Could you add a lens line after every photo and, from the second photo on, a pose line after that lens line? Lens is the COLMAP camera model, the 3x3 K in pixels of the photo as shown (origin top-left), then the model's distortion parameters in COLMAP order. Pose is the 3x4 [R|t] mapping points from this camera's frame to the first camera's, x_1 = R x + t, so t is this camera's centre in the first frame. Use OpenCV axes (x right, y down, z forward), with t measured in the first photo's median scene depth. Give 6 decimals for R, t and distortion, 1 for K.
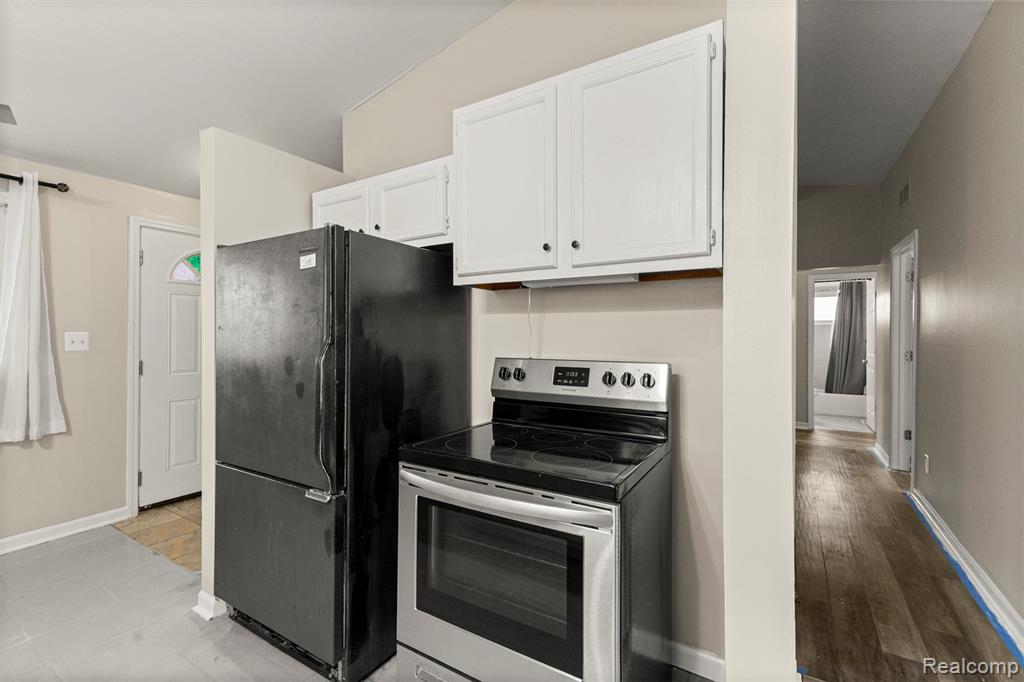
lens RADIAL K [[442.7, 0, 516.2], [0, 442.7, 338.8], [0, 0, 1]] dist [0.011744, -0.002505]
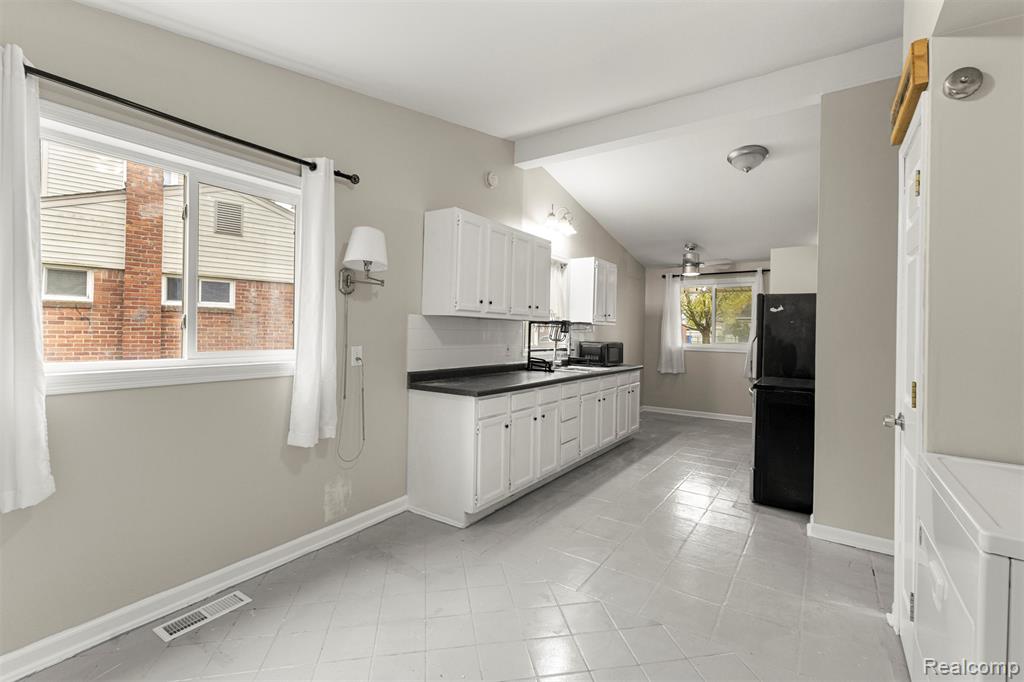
lens RADIAL K [[442.7, 0, 509.3], [0, 442.7, 327.5], [0, 0, 1]] dist [0.011744, -0.002505]
pose [[-0.057925, -0.012495, -0.998243, 1.242430], [-0.020136, 0.999733, -0.011346, 0.005412], [0.998118, 0.019443, -0.058162, -0.181498]]
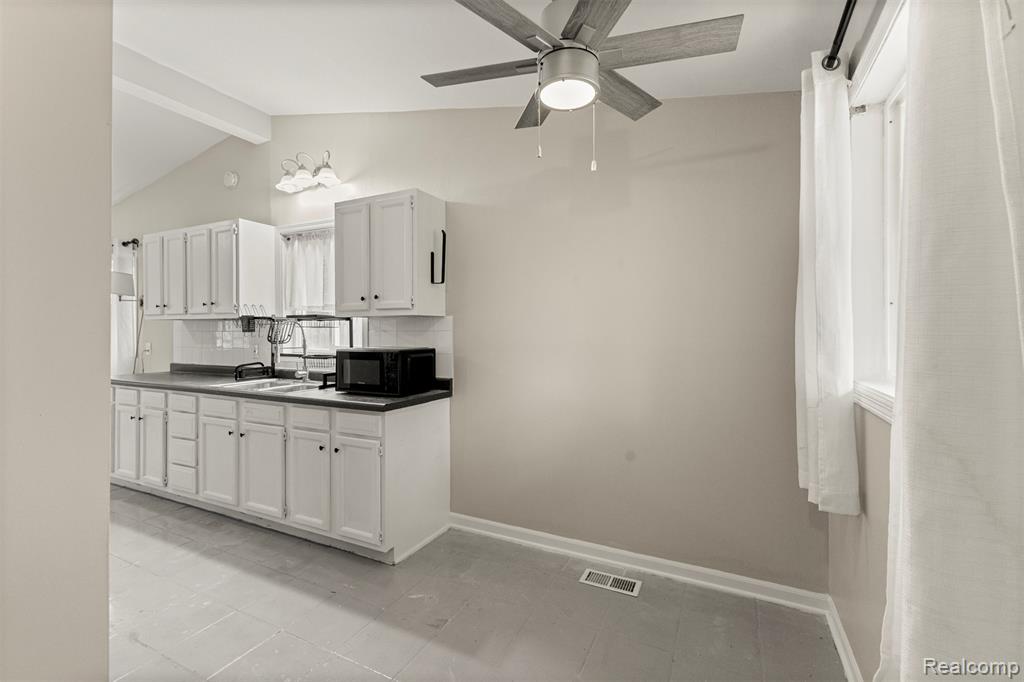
lens RADIAL K [[442.7, 0, 520.4], [0, 442.7, 337.9], [0, 0, 1]] dist [0.011744, -0.002505]
pose [[-0.994360, -0.000854, -0.106050, -0.756498], [-0.002679, 0.999851, 0.017066, -0.003231], [0.106019, 0.017254, -0.994214, 1.055366]]
